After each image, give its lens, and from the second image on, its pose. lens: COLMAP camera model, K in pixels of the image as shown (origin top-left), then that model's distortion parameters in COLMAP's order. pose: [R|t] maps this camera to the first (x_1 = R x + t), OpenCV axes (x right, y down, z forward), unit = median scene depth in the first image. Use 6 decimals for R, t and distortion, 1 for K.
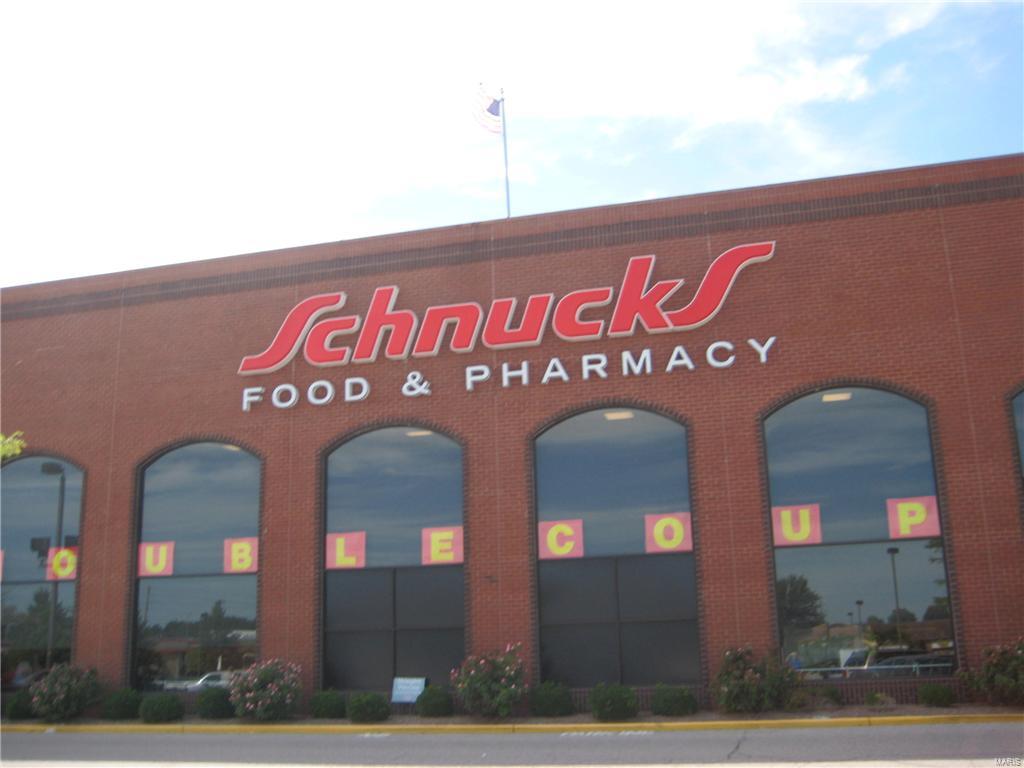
lens RADIAL K [[1097.4, 0, 512.0], [0, 1097.4, 384.0], [0, 0, 1]] dist [-0.143805, 0.194681]
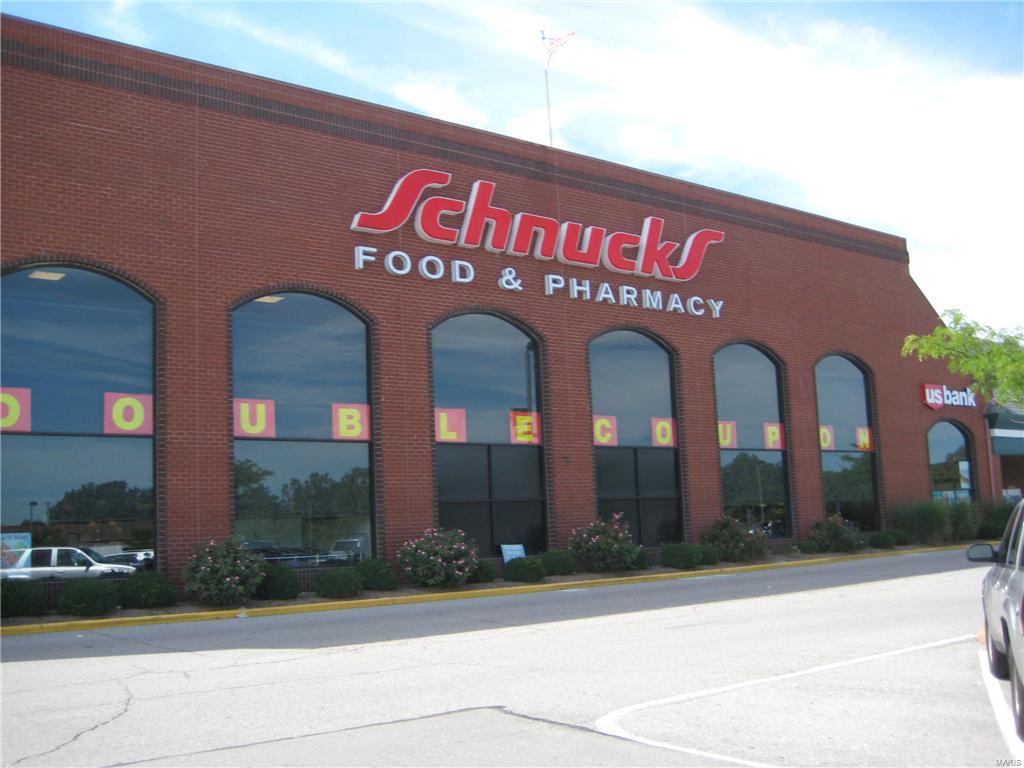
lens RADIAL K [[1097.4, 0, 512.0], [0, 1097.4, 384.0], [0, 0, 1]] dist [-0.143805, 0.194681]
pose [[0.579822, 0.106260, 0.807784, -0.958061], [-0.180347, 0.983603, 0.000065, 0.102228], [-0.794532, -0.145719, 0.589478, 0.339494]]
